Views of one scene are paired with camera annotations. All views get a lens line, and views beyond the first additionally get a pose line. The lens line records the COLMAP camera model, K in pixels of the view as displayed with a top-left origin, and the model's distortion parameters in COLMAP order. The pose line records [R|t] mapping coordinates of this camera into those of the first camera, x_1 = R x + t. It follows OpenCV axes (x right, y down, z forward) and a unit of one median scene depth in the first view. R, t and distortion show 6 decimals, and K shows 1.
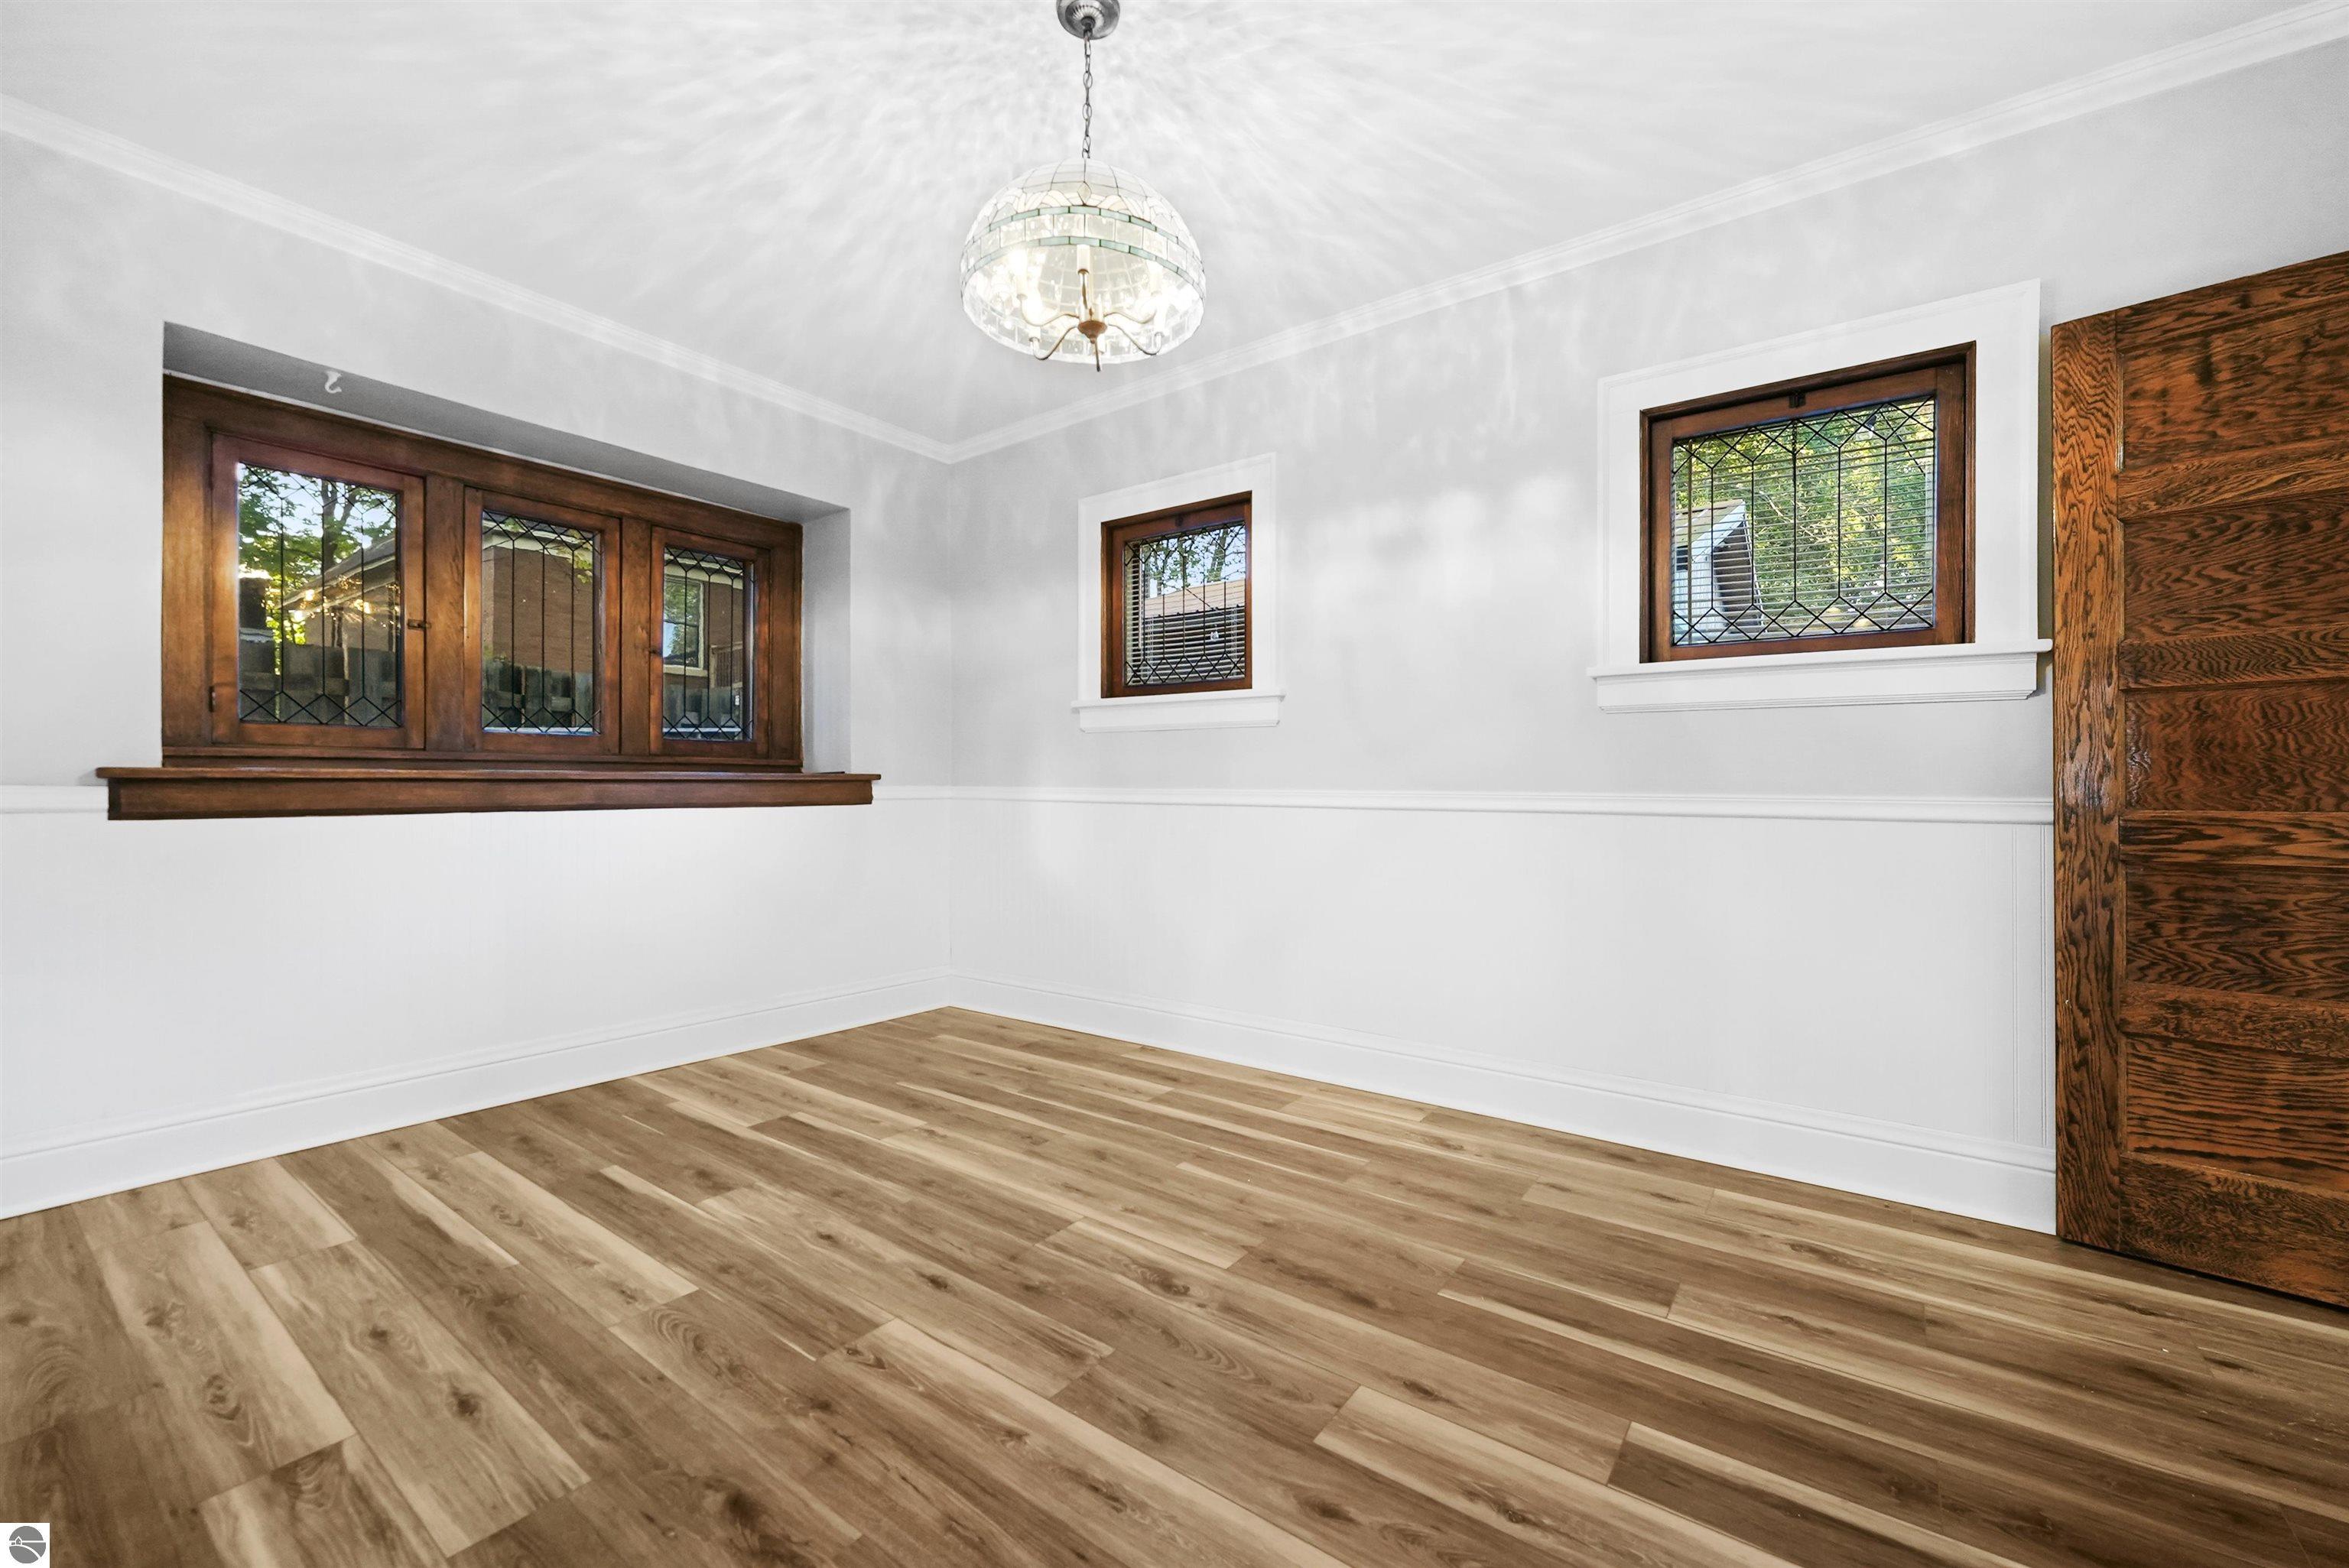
lens RADIAL K [[946.3, 0, 1188.2], [0, 946.3, 786.9], [0, 0, 1]] dist [-0.002496, 0.000130]
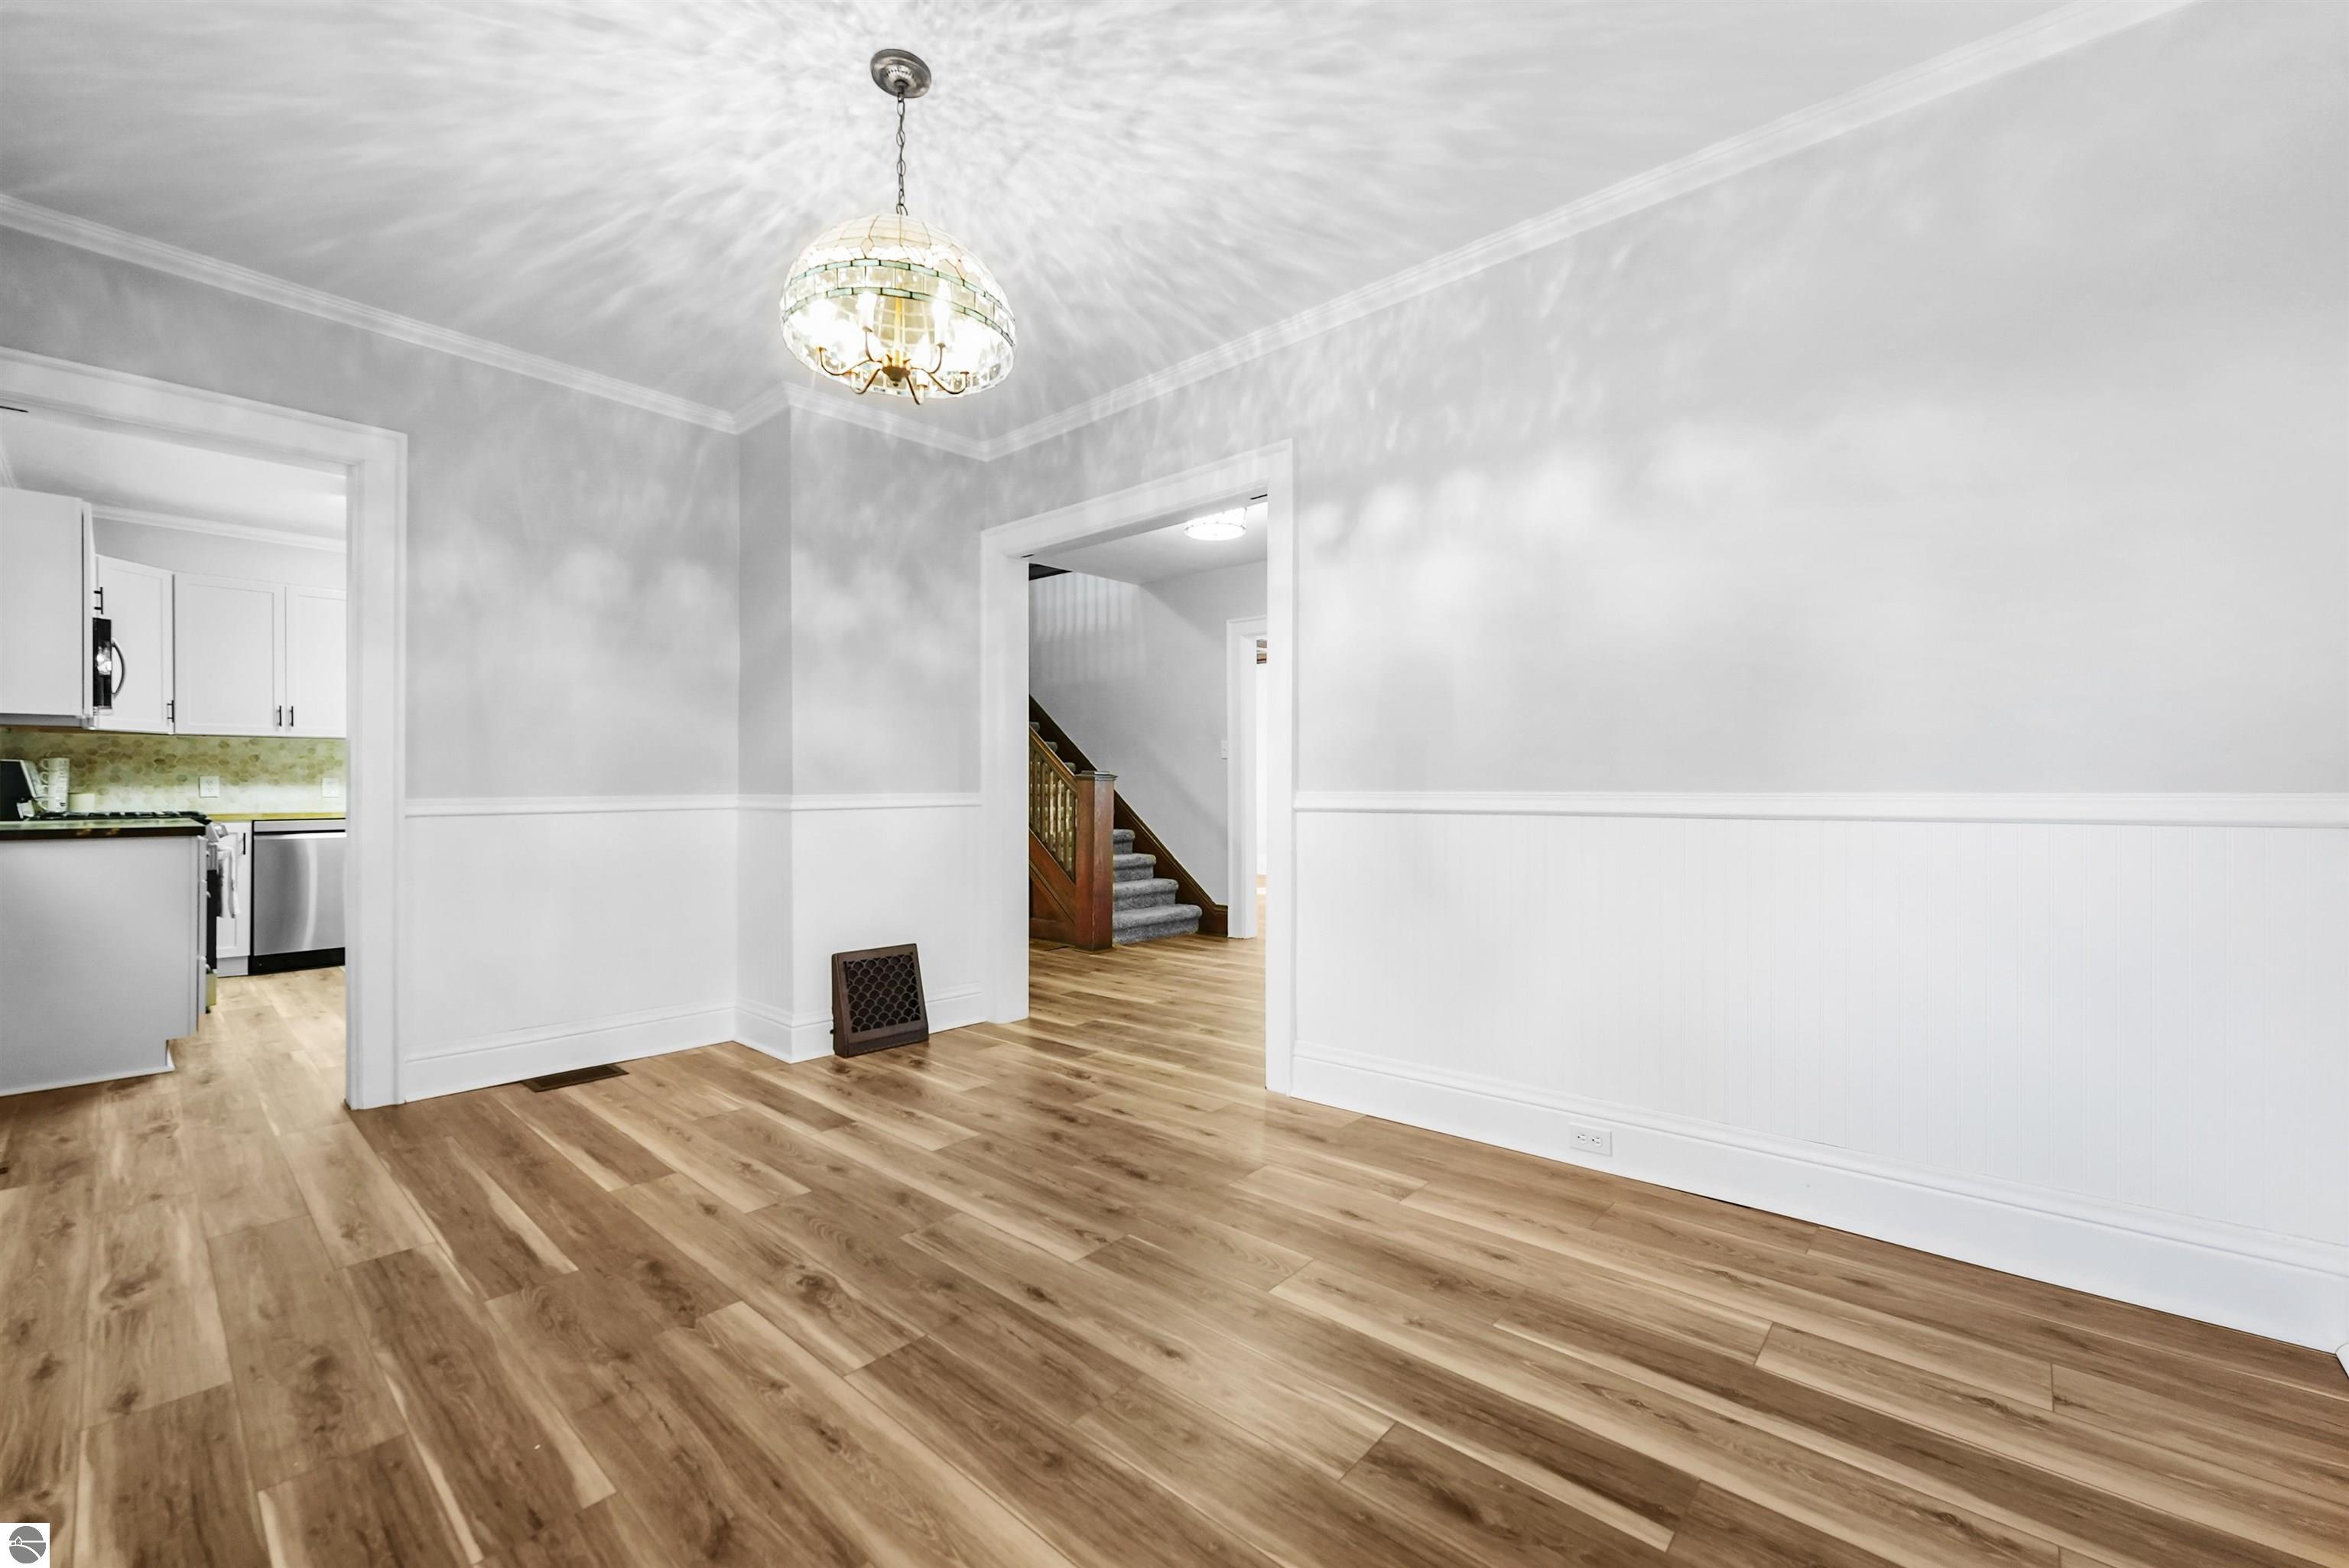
lens RADIAL K [[989.4, 0, 1174.5], [0, 989.4, 784.0], [0, 0, 1]] dist [0.000257, 0.000151]
pose [[-0.993490, 0.001939, 0.113907, -0.501391], [0.002274, 0.999993, 0.002810, -0.012723], [-0.113900, 0.003051, -0.993487, 1.912004]]
